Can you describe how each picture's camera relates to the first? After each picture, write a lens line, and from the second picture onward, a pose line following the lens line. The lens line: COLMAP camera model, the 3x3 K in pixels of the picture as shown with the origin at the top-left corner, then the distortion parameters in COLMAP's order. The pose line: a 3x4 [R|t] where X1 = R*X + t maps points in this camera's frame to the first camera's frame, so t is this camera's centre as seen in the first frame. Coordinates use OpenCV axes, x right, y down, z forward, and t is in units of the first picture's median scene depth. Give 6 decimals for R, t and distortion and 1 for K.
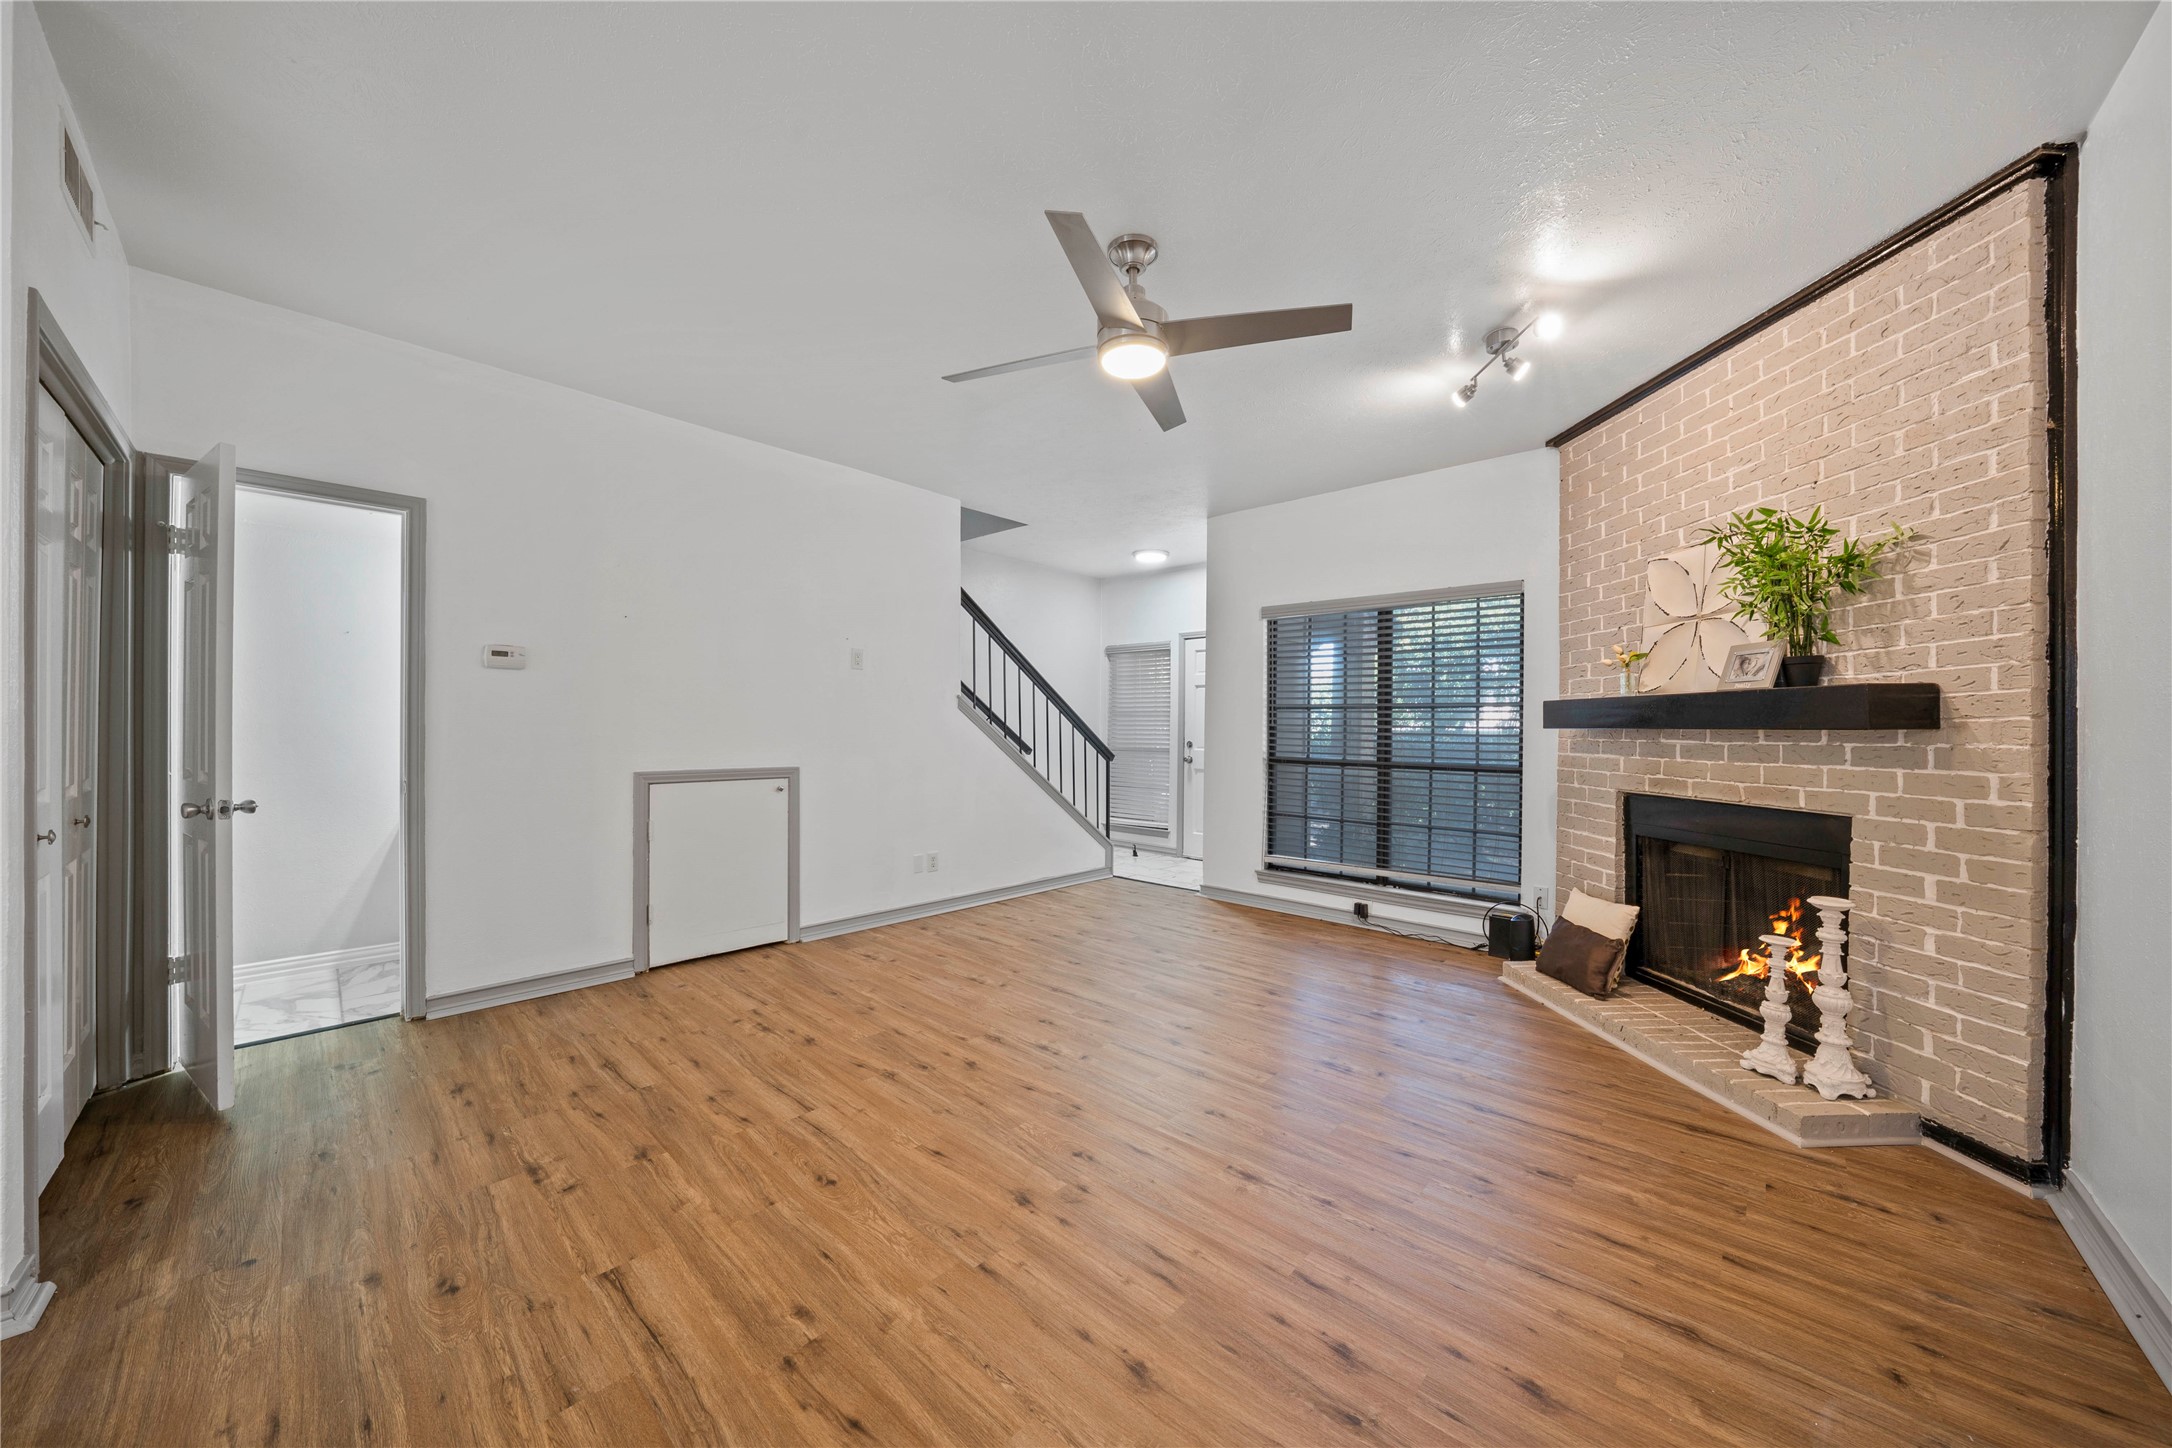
lens RADIAL K [[750.0, 0, 1091.9], [0, 750.0, 719.9], [0, 0, 1]] dist [-0.030905, 0.007046]
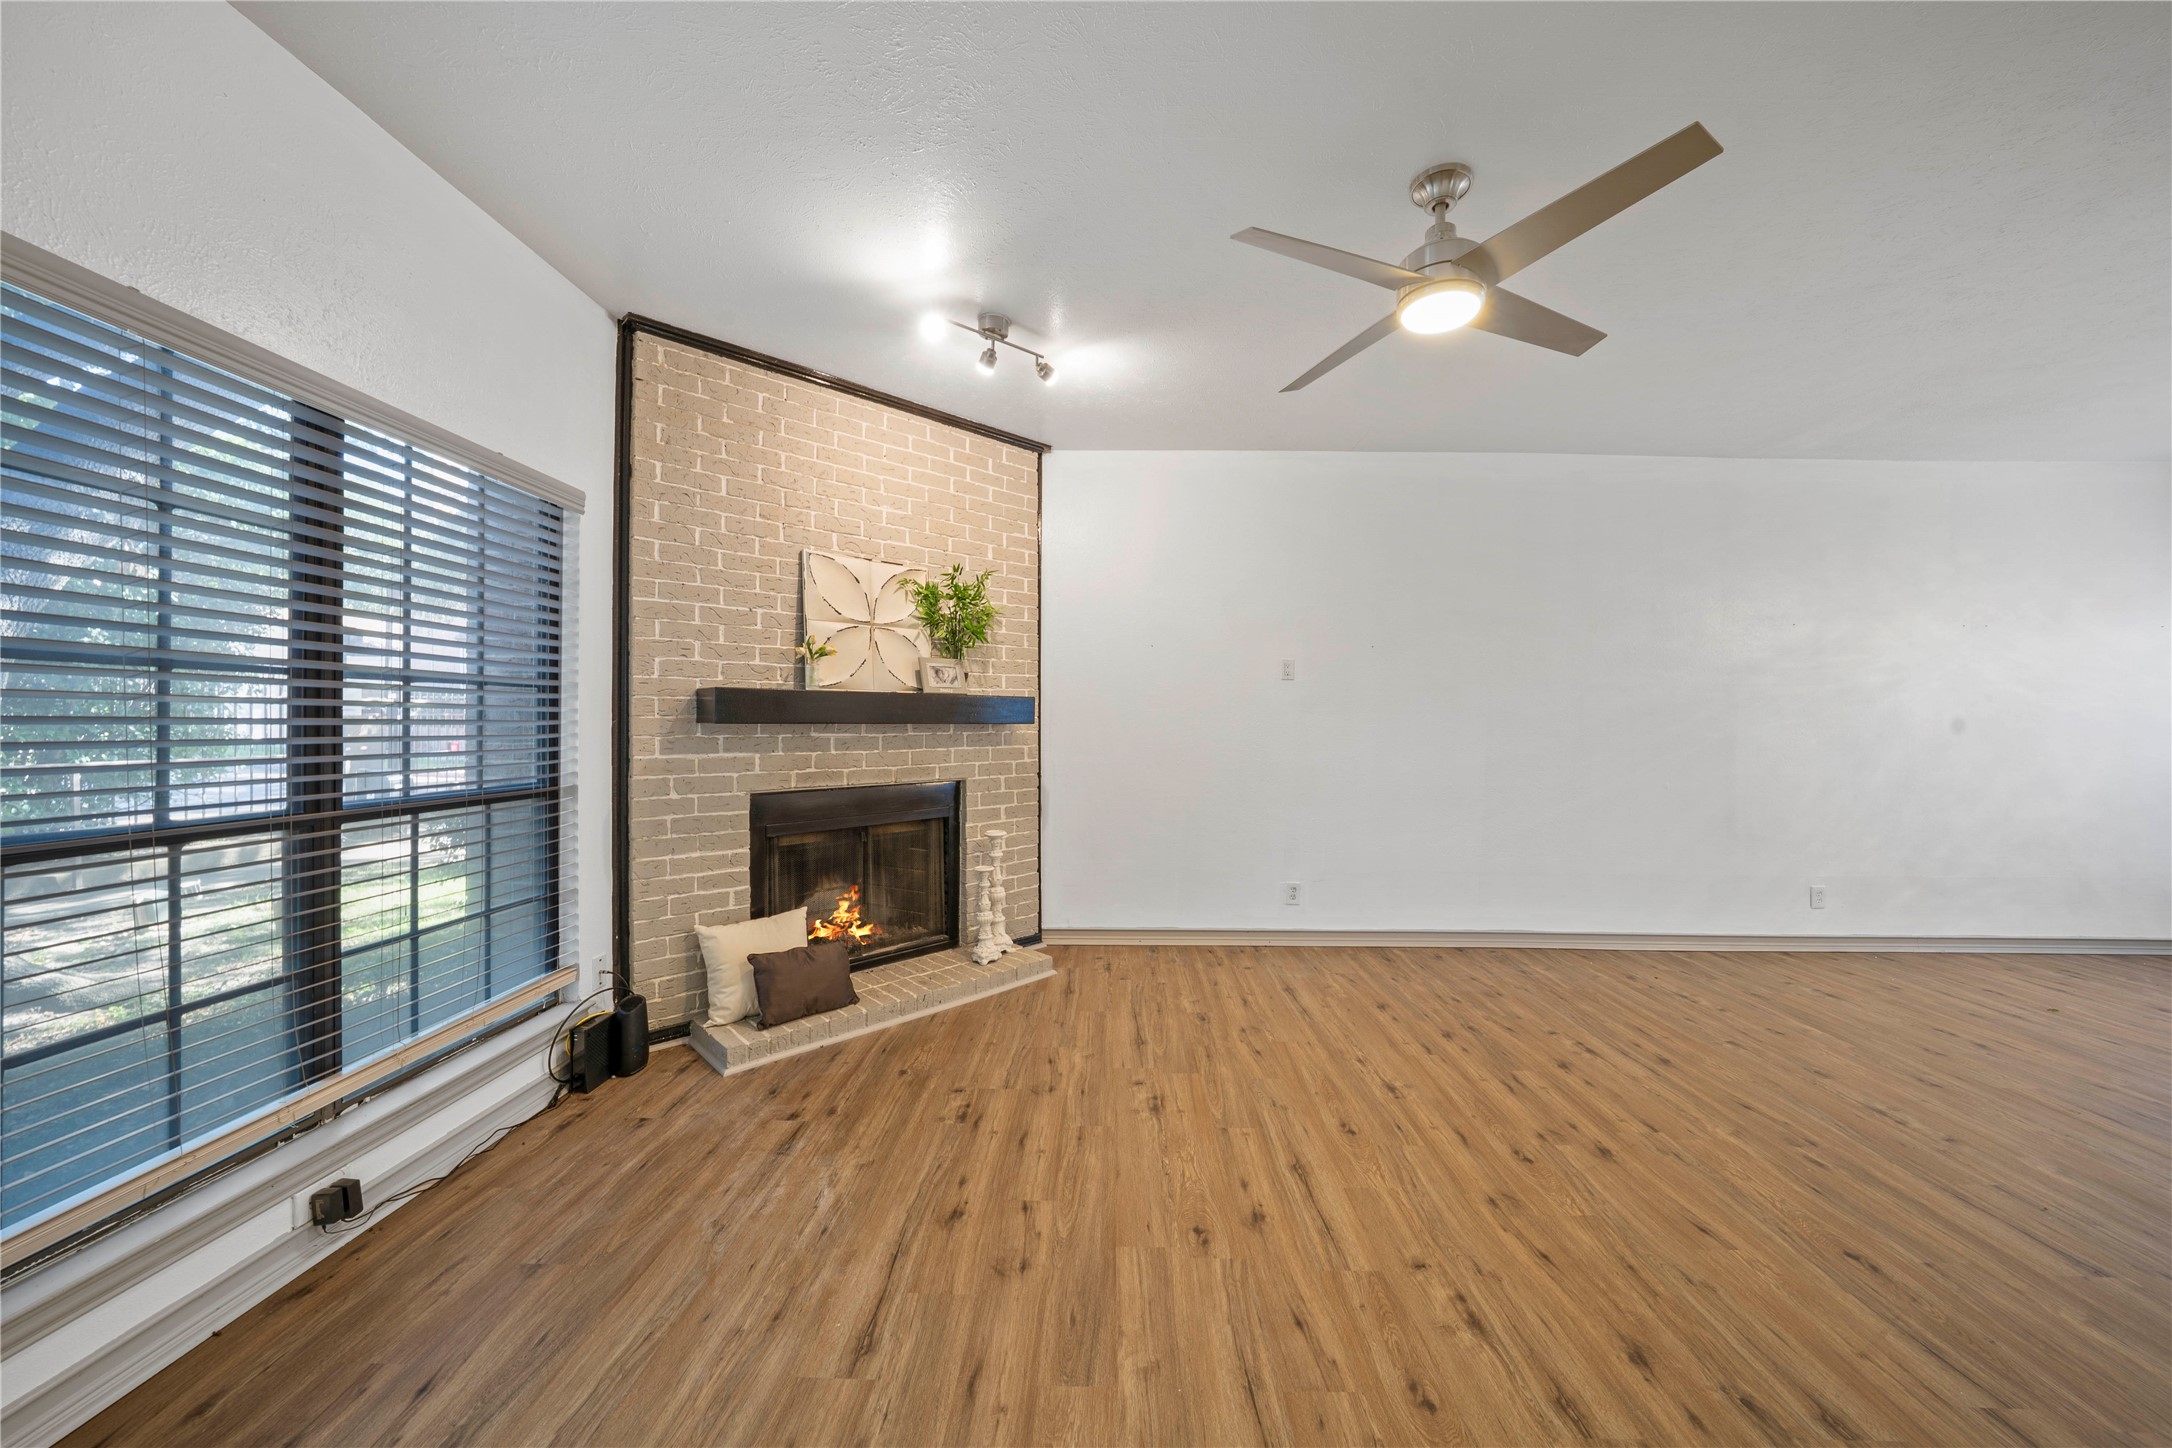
lens RADIAL K [[750.0, 0, 1091.9], [0, 750.0, 719.9], [0, 0, 1]] dist [-0.030905, 0.007046]
pose [[-0.655406, -0.010972, 0.755197, -0.277163], [-0.017822, 0.999841, -0.000941, 0.002496], [-0.755066, -0.014075, -0.655497, 1.547237]]
